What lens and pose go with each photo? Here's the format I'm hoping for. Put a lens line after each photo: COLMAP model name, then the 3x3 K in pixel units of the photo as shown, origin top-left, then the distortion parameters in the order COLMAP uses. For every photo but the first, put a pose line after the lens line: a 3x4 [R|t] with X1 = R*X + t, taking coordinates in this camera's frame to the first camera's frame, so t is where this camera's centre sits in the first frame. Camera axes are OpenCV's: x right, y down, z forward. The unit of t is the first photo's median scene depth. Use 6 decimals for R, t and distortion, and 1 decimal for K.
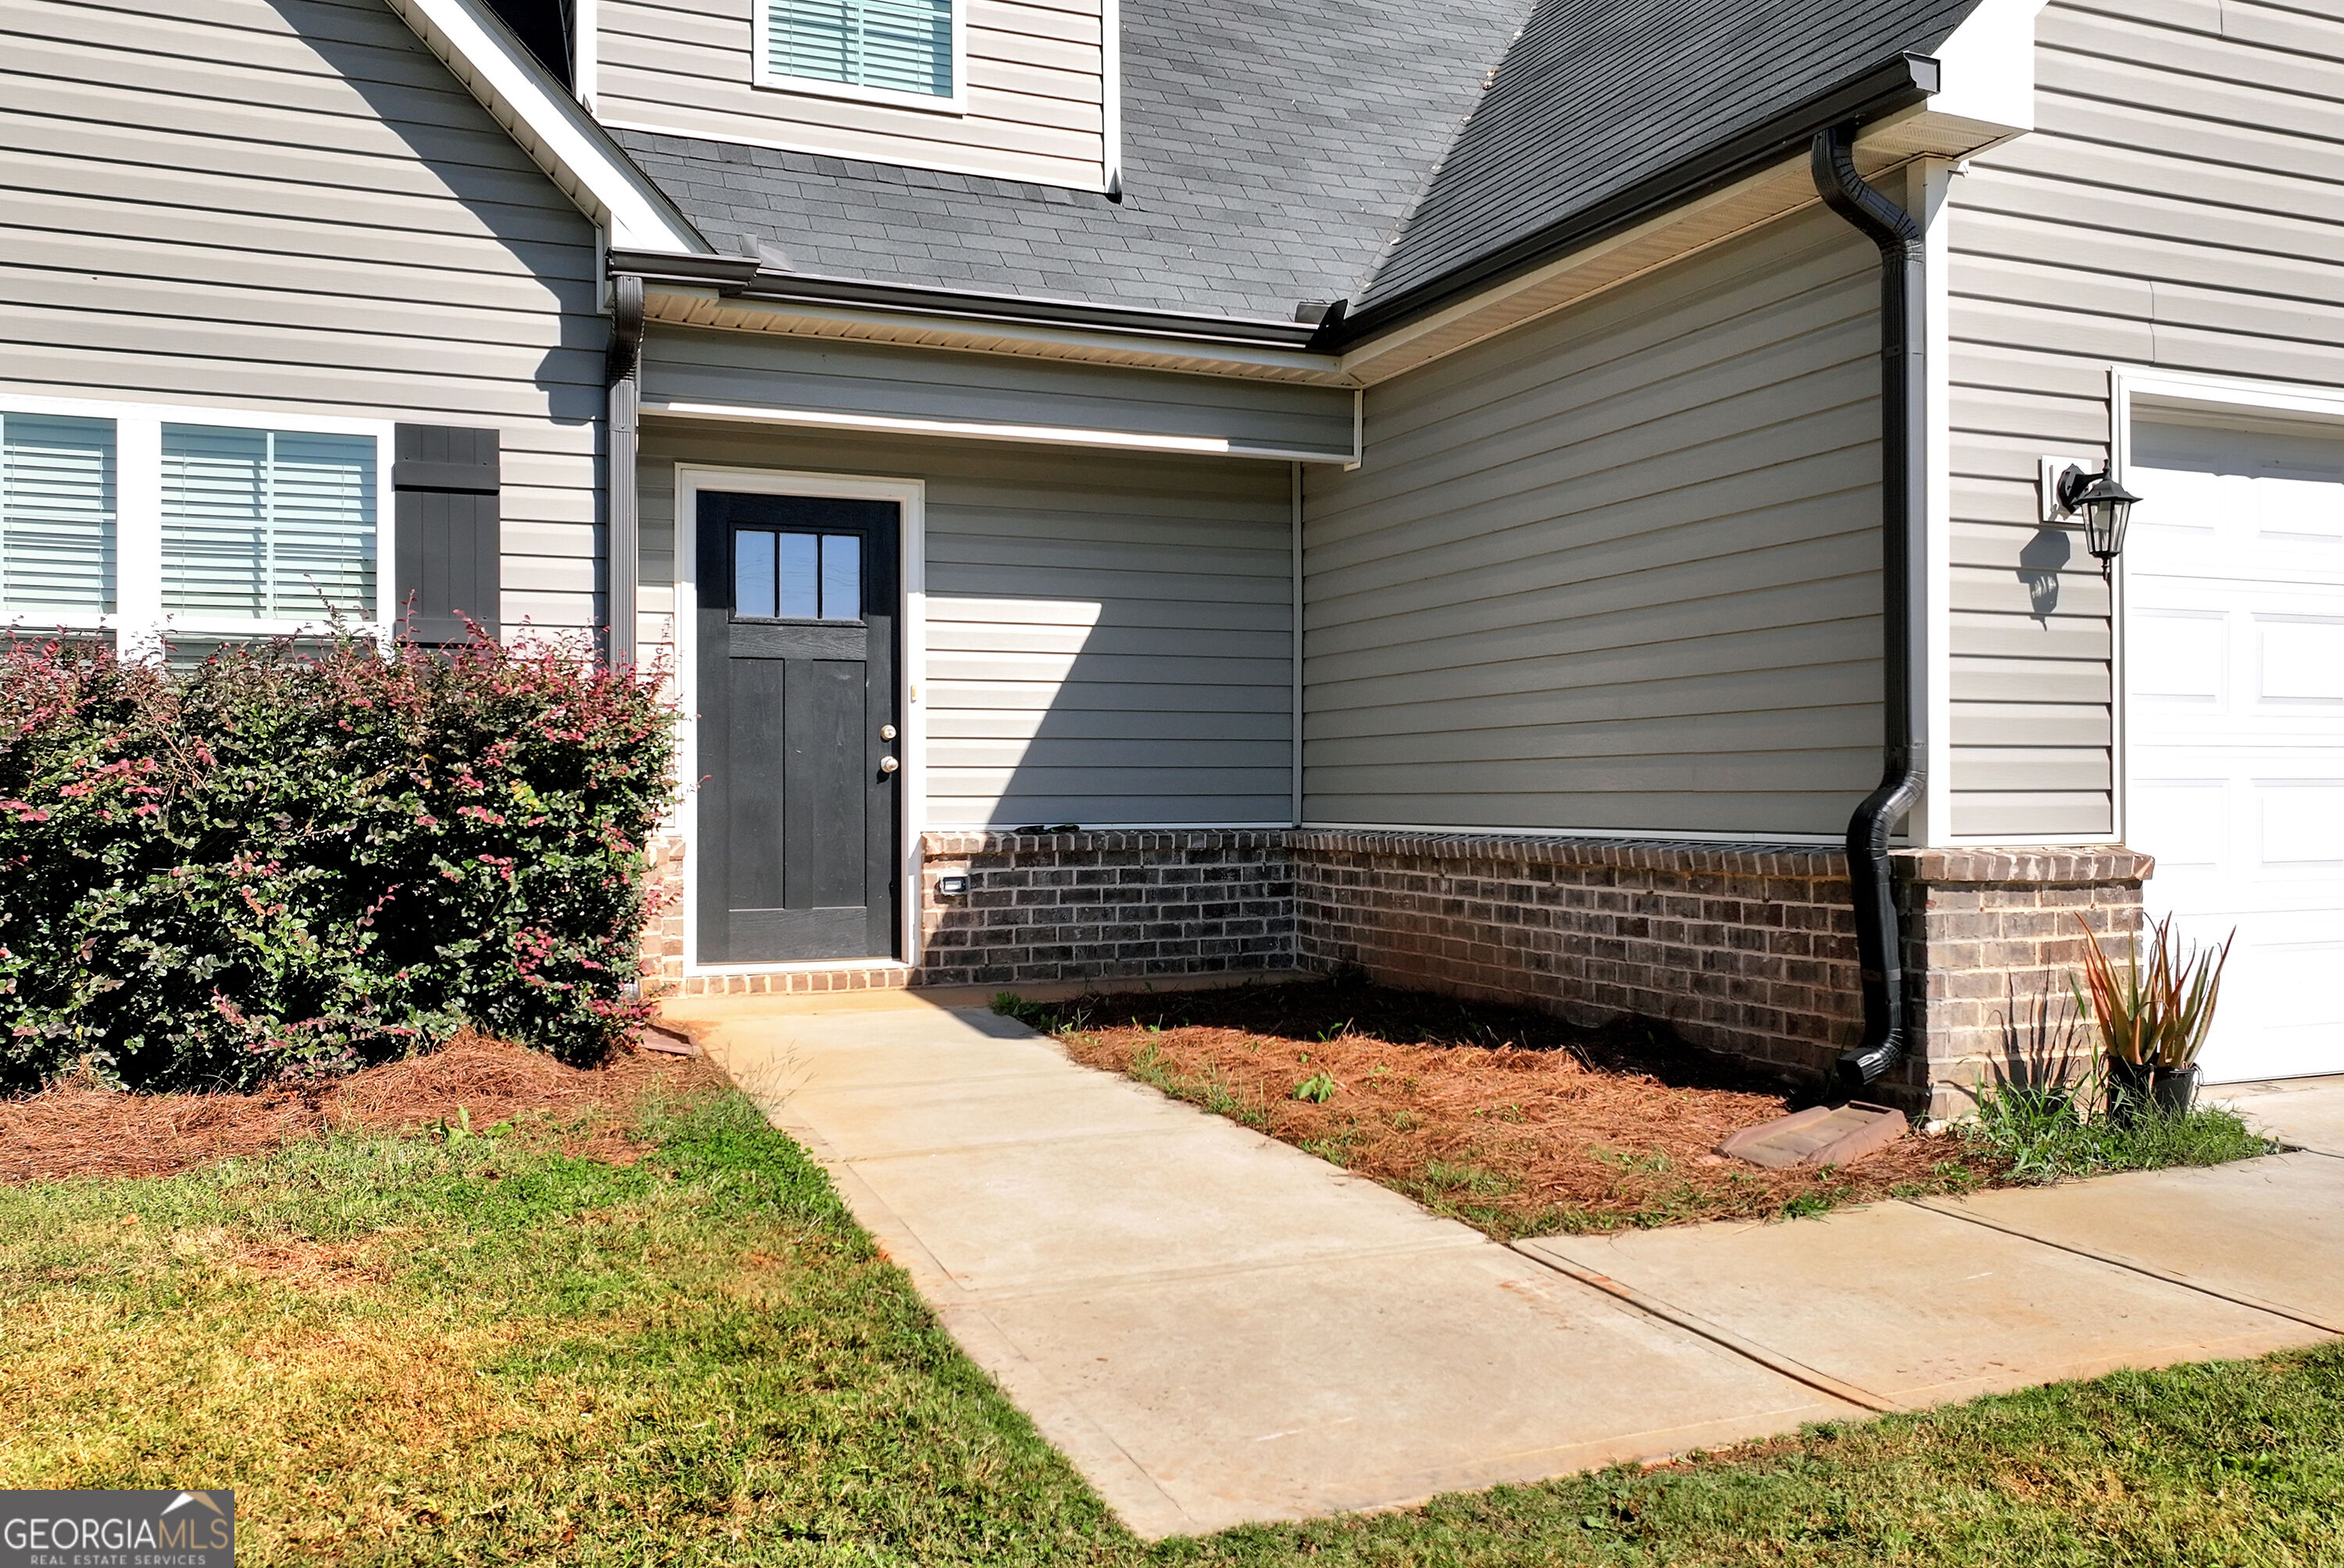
lens RADIAL K [[1934.3, 0, 1172.0], [0, 1934.3, 784.0], [0, 0, 1]] dist [0.006199, -0.001411]
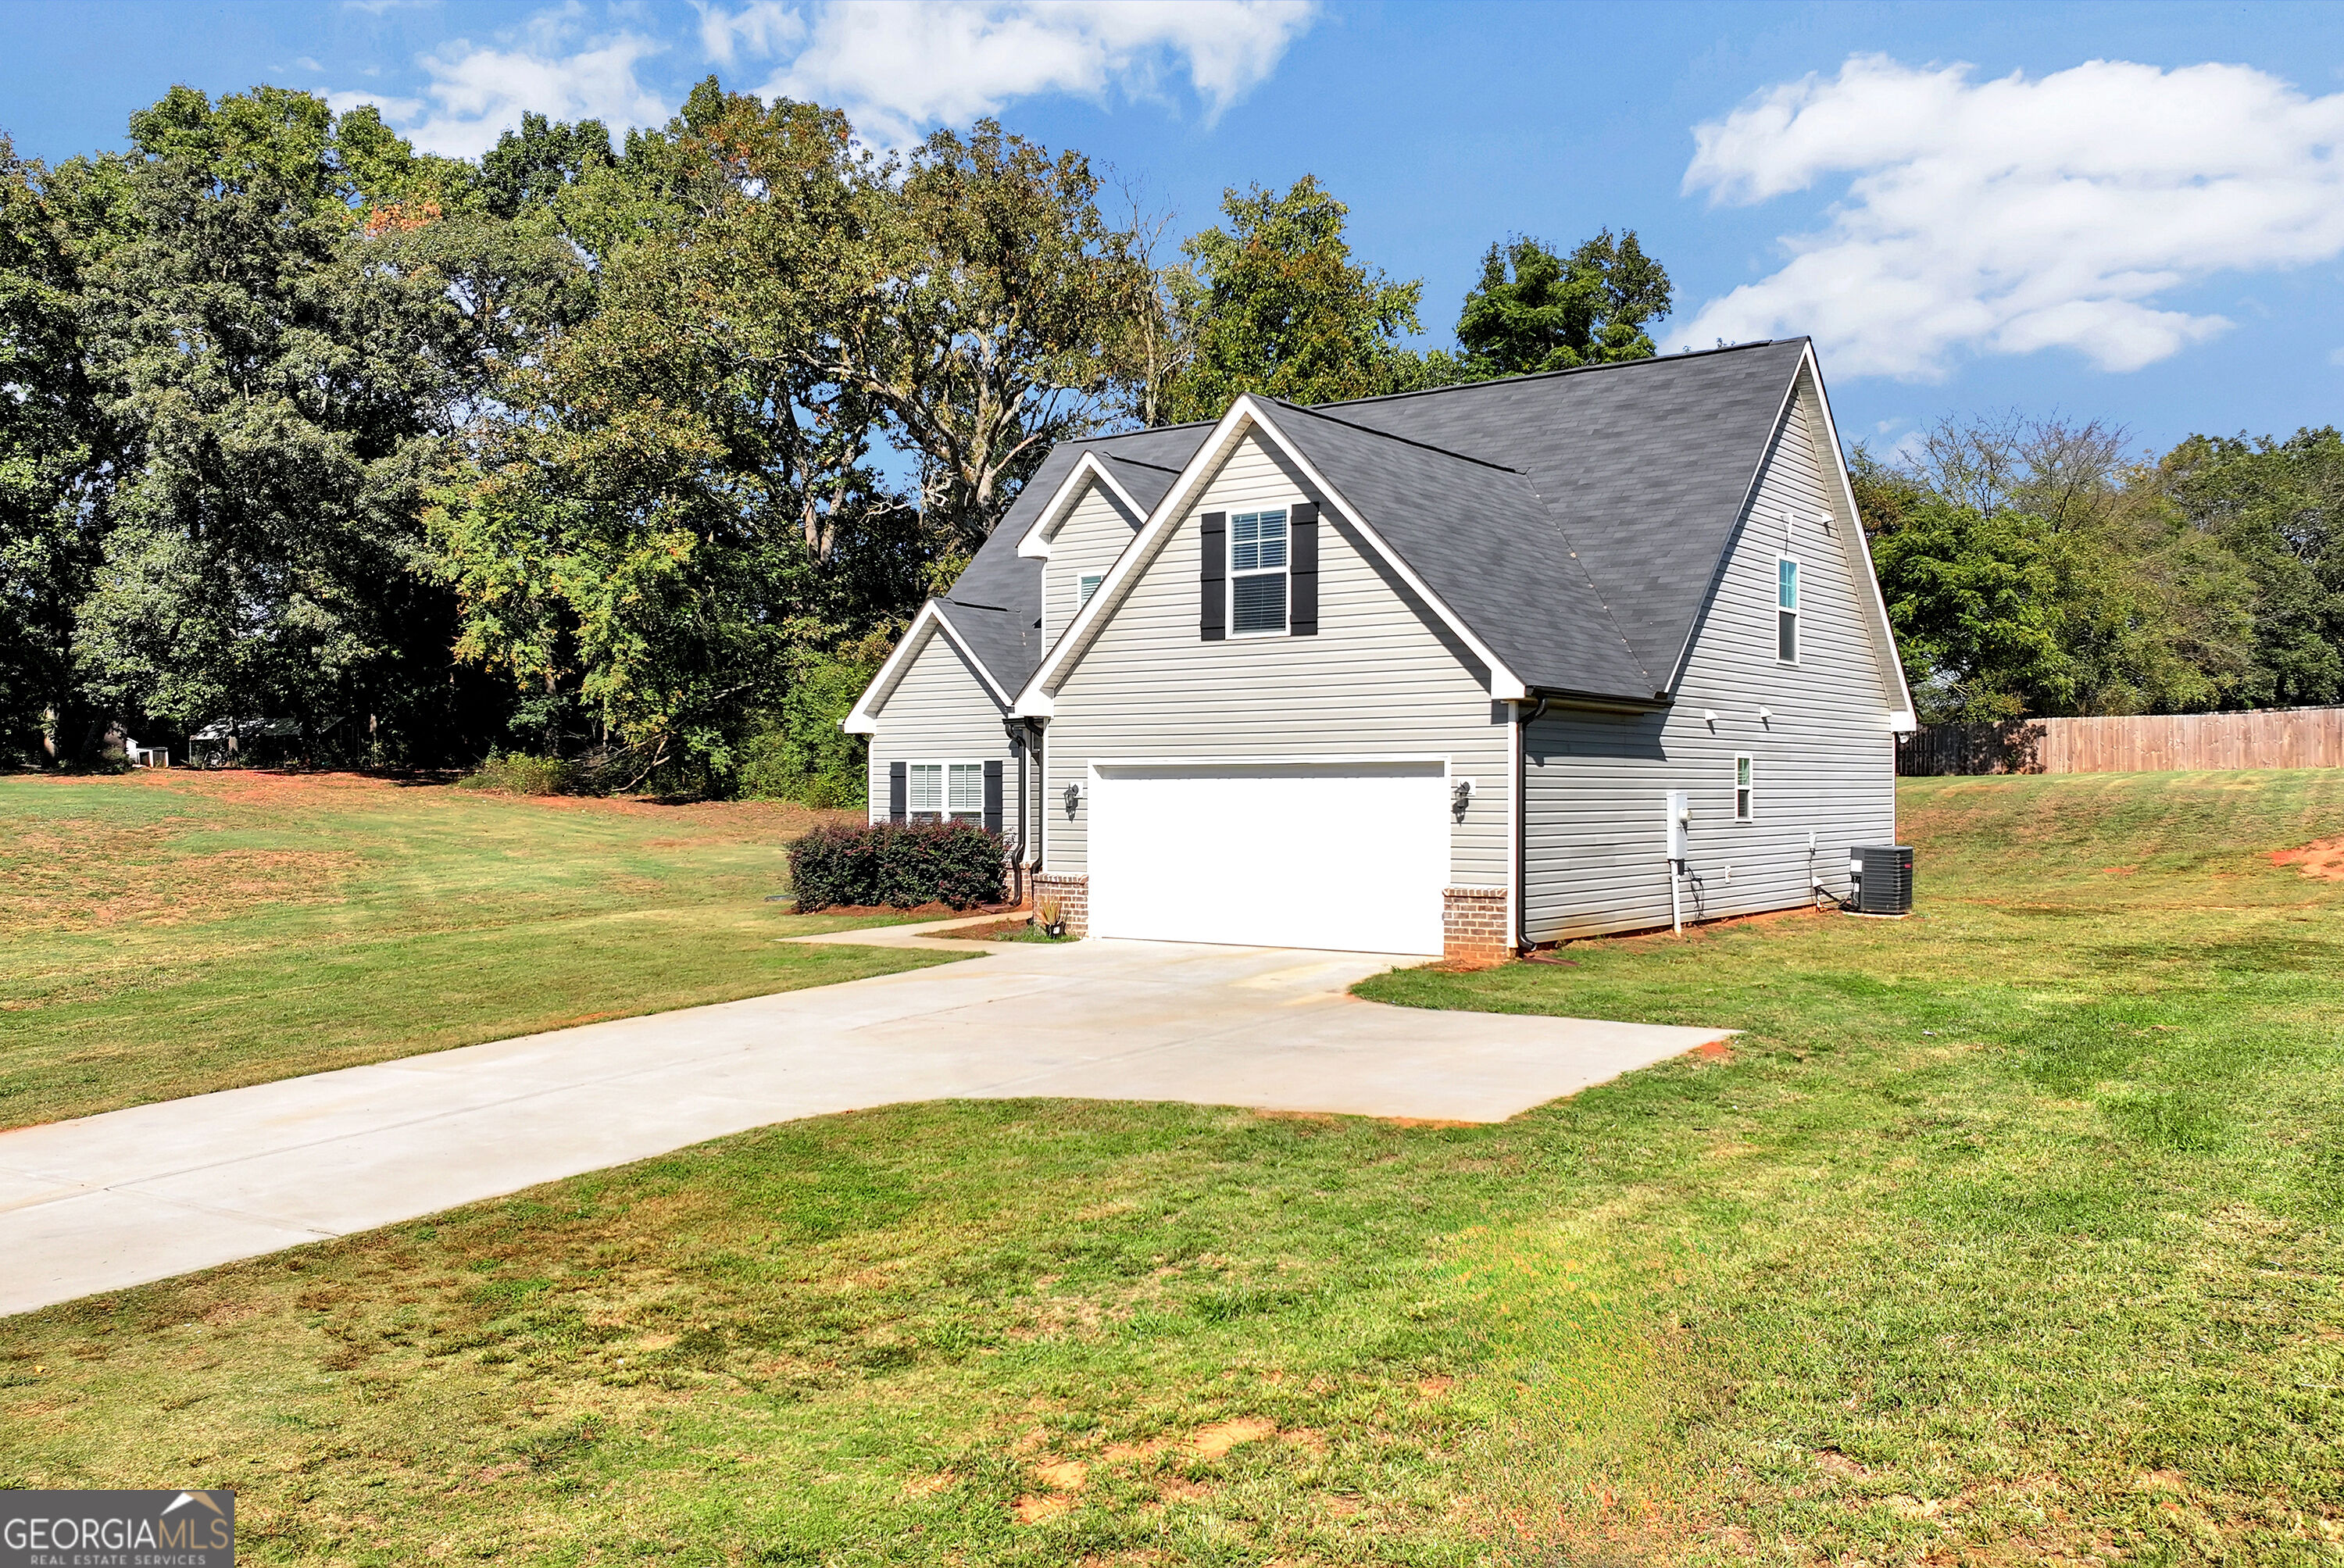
lens RADIAL K [[1858.6, 0, 1172.0], [0, 1858.6, 784.0], [0, 0, 1]] dist [0.003578, -0.001370]
pose [[0.521446, -0.002495, -0.853281, 3.426067], [0.001859, 0.999997, -0.001788, -0.133951], [0.853282, -0.000654, 0.521449, -0.795890]]
